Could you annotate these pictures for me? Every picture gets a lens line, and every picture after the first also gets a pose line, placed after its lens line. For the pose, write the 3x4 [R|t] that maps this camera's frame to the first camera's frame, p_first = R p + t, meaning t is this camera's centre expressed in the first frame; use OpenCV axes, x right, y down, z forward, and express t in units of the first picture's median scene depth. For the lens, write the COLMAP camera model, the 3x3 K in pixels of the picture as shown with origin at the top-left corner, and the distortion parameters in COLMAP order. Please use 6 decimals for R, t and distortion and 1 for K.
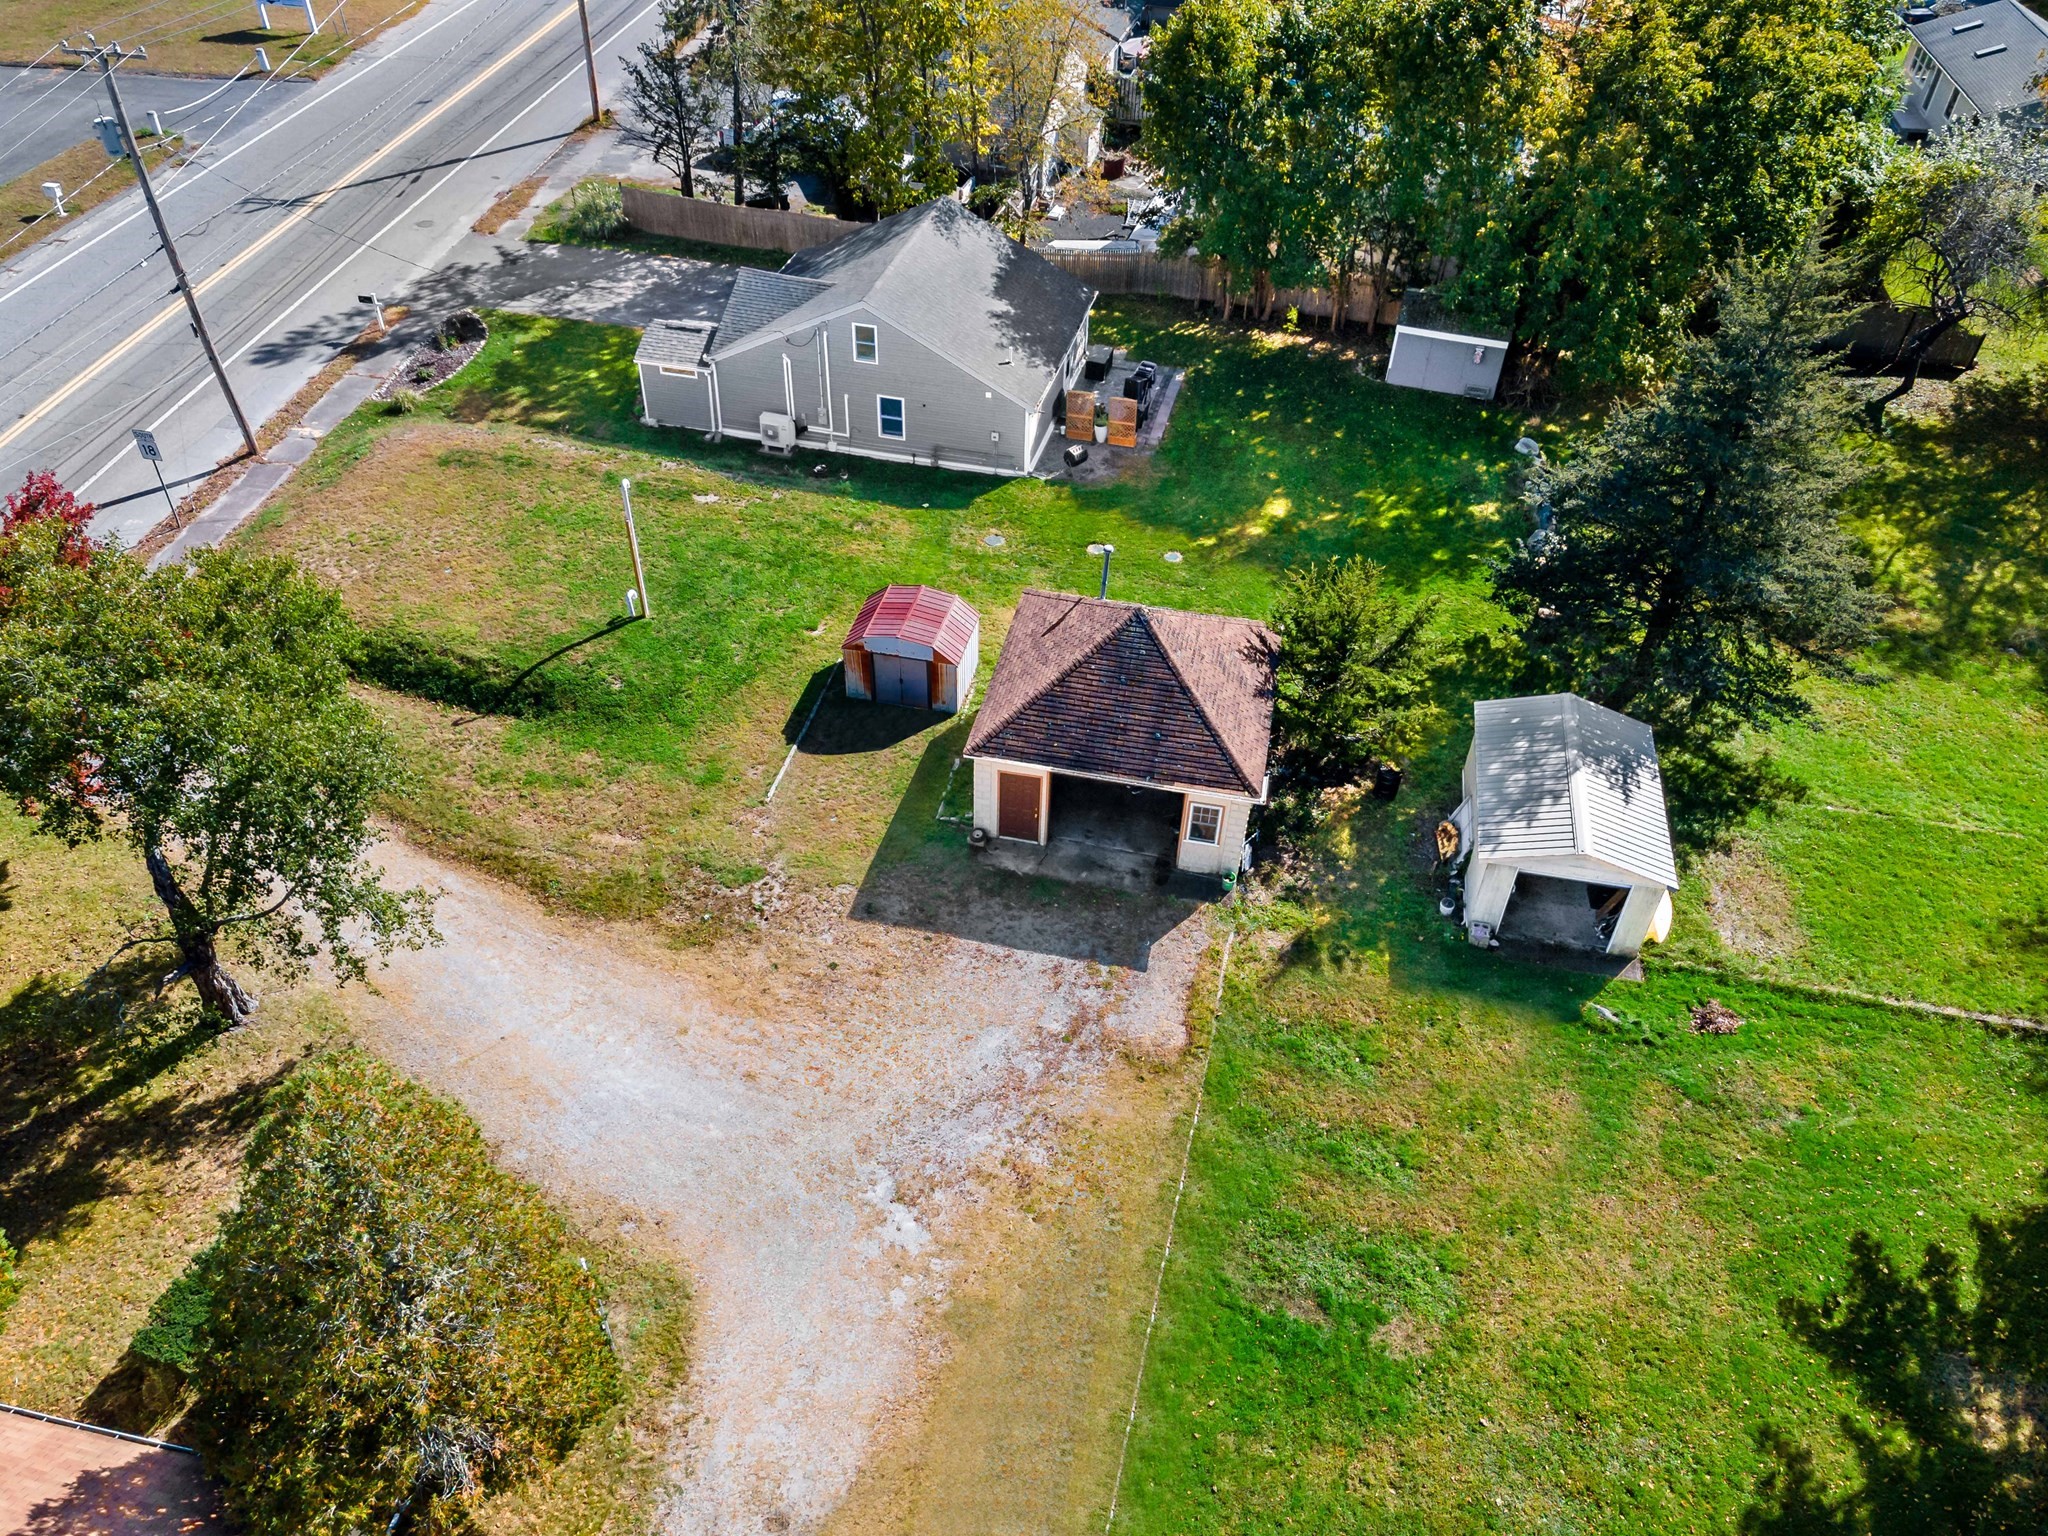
lens RADIAL K [[1516.6, 0, 1017.0], [0, 1516.6, 762.3], [0, 0, 1]] dist [0.030307, 0.007352]
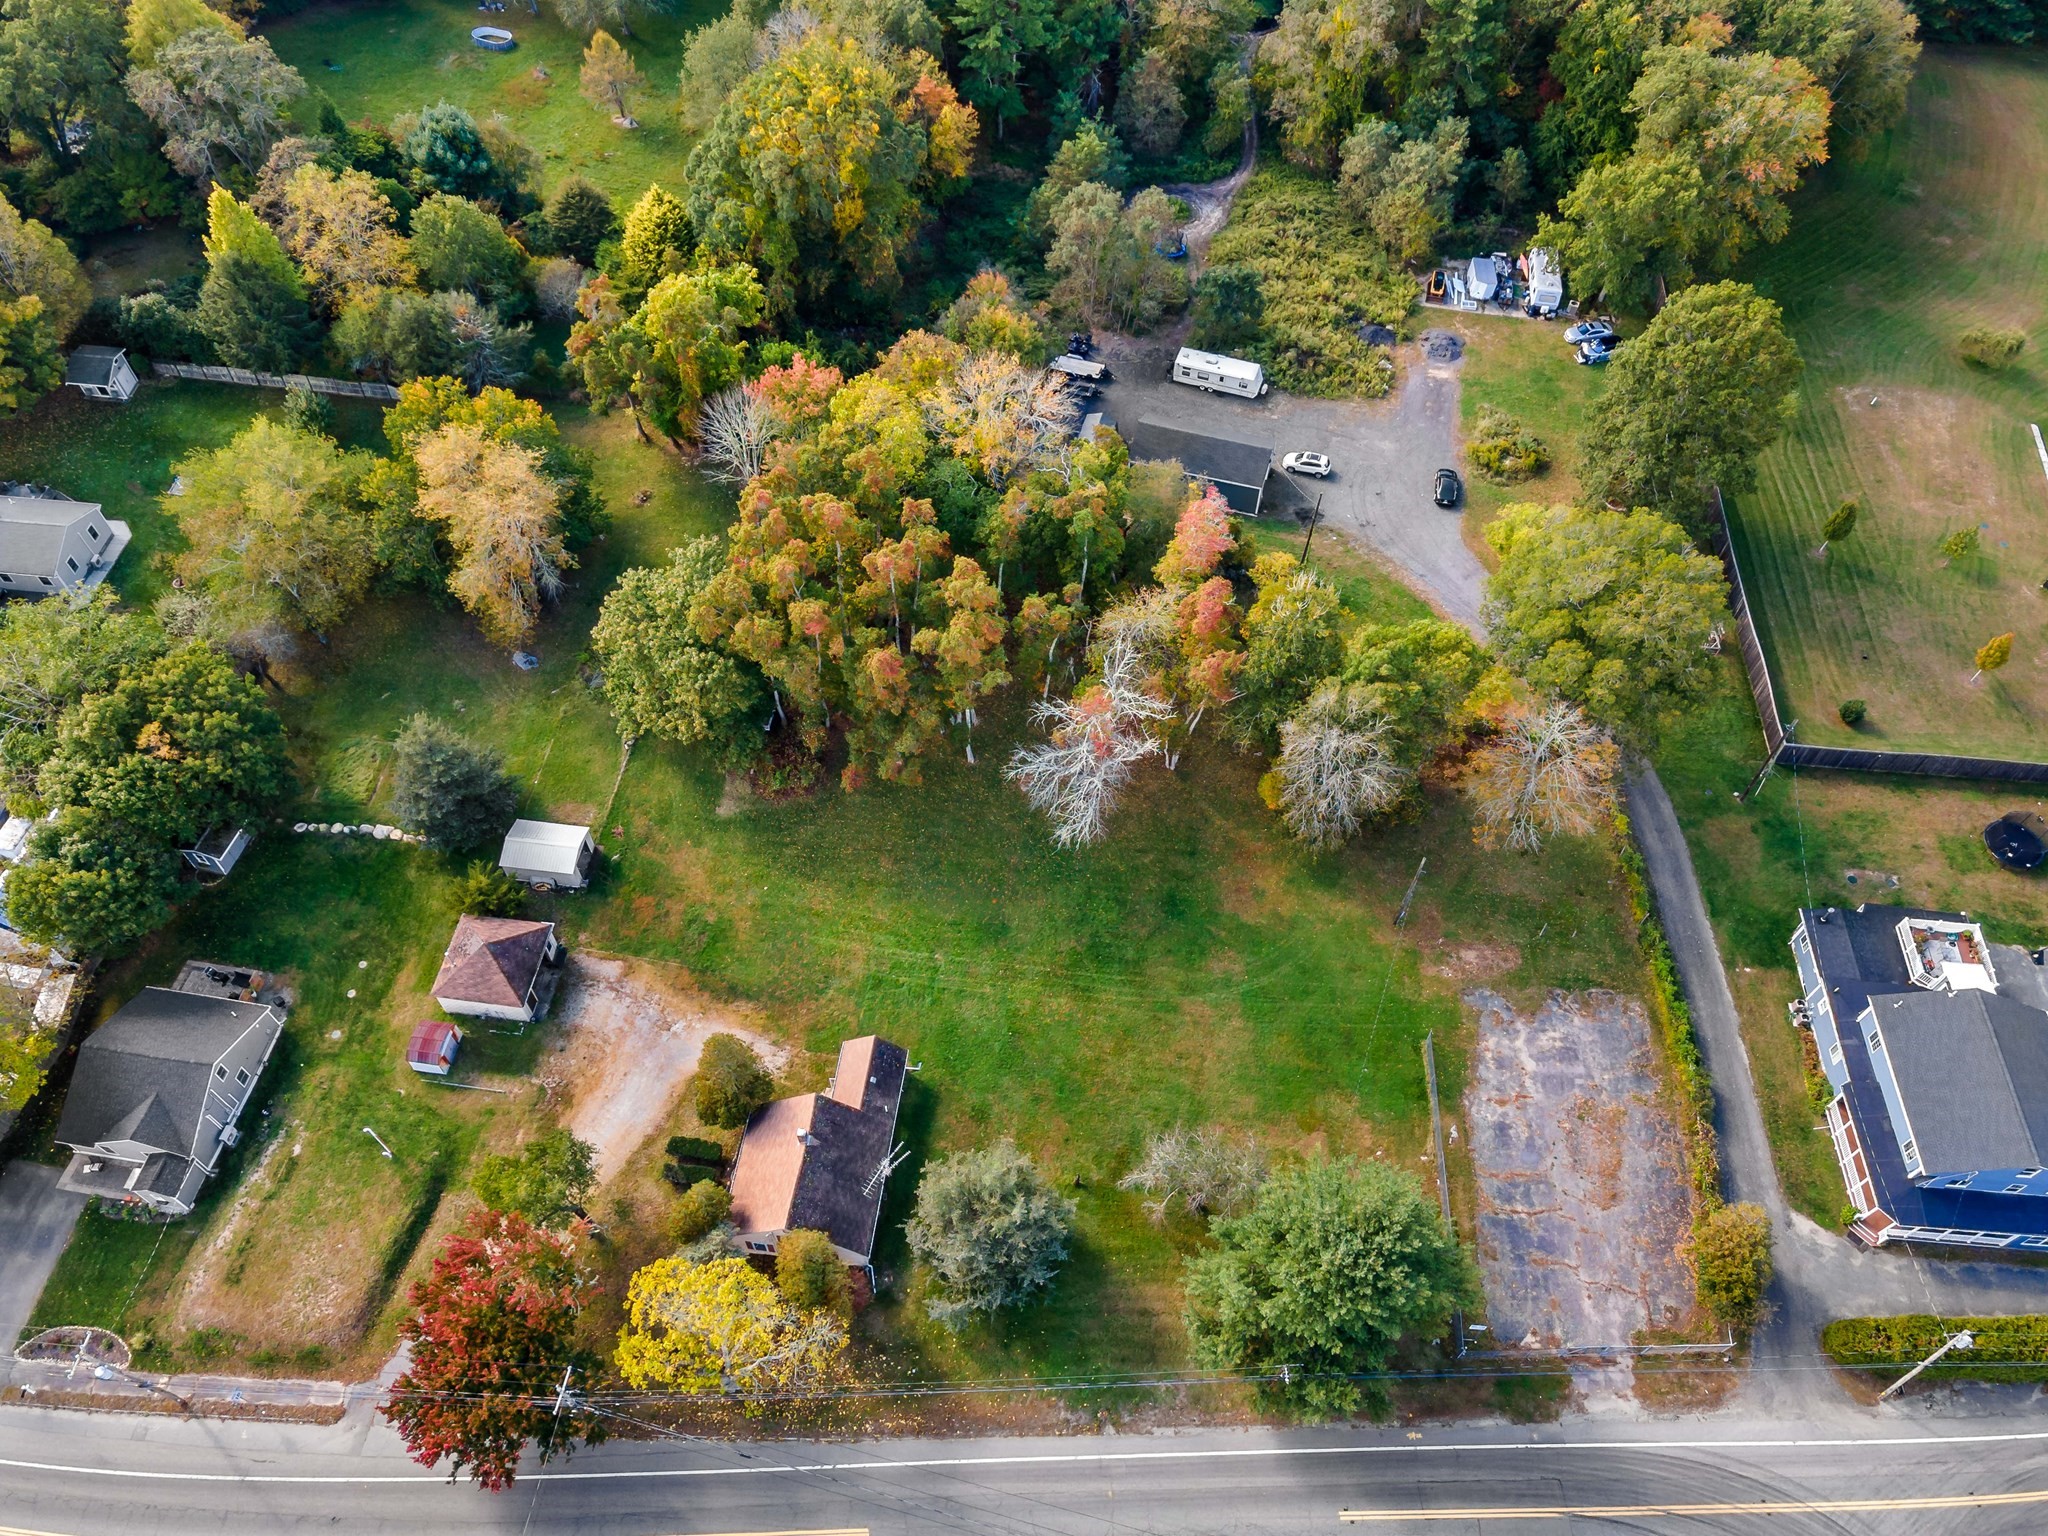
lens RADIAL K [[1516.6, 0, 1017.0], [0, 1516.6, 762.3], [0, 0, 1]] dist [0.030307, 0.007352]
pose [[-0.070961, -0.823341, 0.563093, -1.389698], [0.654535, 0.387546, 0.649147, -1.497469], [-0.752694, 0.414628, 0.511405, -1.492298]]
